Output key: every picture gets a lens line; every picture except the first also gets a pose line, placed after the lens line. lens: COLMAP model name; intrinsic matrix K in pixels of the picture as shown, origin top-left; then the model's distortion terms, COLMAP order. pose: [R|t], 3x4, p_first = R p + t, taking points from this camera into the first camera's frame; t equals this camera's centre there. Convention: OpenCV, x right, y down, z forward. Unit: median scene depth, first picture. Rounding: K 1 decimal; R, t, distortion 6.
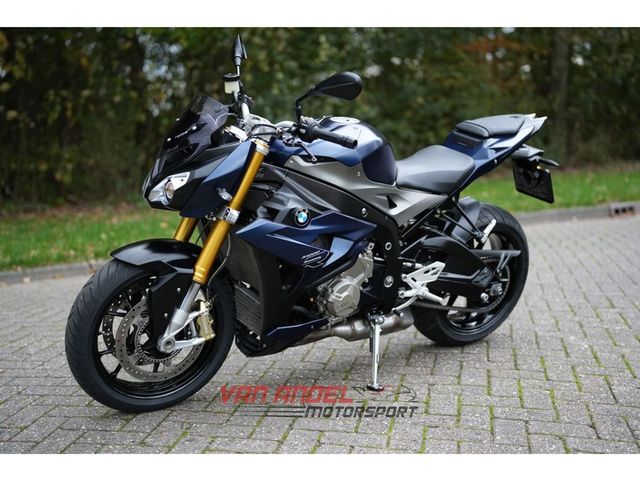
lens RADIAL K [[881.6, 0, 318.4], [0, 881.6, 244.9], [0, 0, 1]] dist [0.045322, 0.000000]
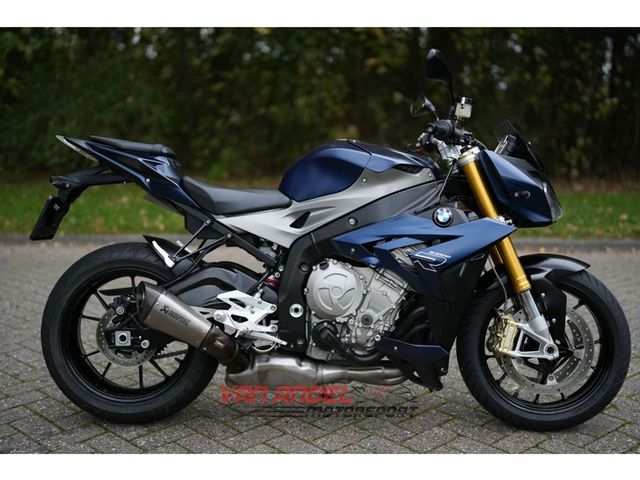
lens RADIAL K [[881.6, 0, 319.5], [0, 881.6, 243.2], [0, 0, 1]] dist [0.045322, 0.000000]
pose [[0.809177, 0.123432, -0.574453, 0.802795], [-0.104993, 0.992325, 0.065326, -0.090295], [0.578108, 0.007453, 0.815926, 0.168505]]
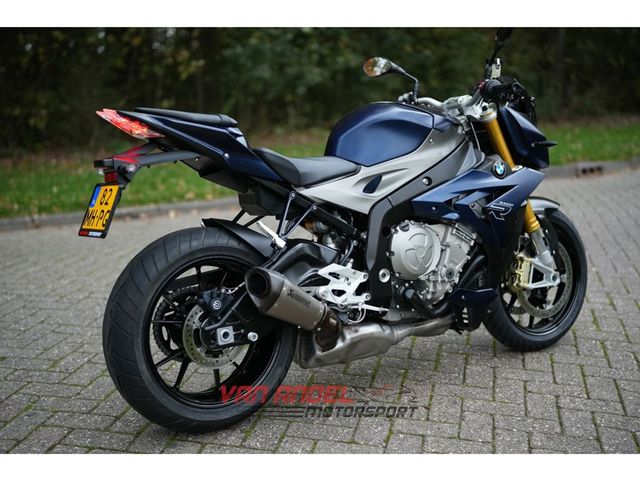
lens RADIAL K [[881.6, 0, 313.4], [0, 881.6, 259.5], [0, 0, 1]] dist [0.045322, 0.000000]
pose [[0.999770, 0.020888, -0.004783, 0.167819], [-0.020454, 0.996781, 0.077520, -0.042385], [0.006386, -0.077405, 0.996979, -0.016490]]
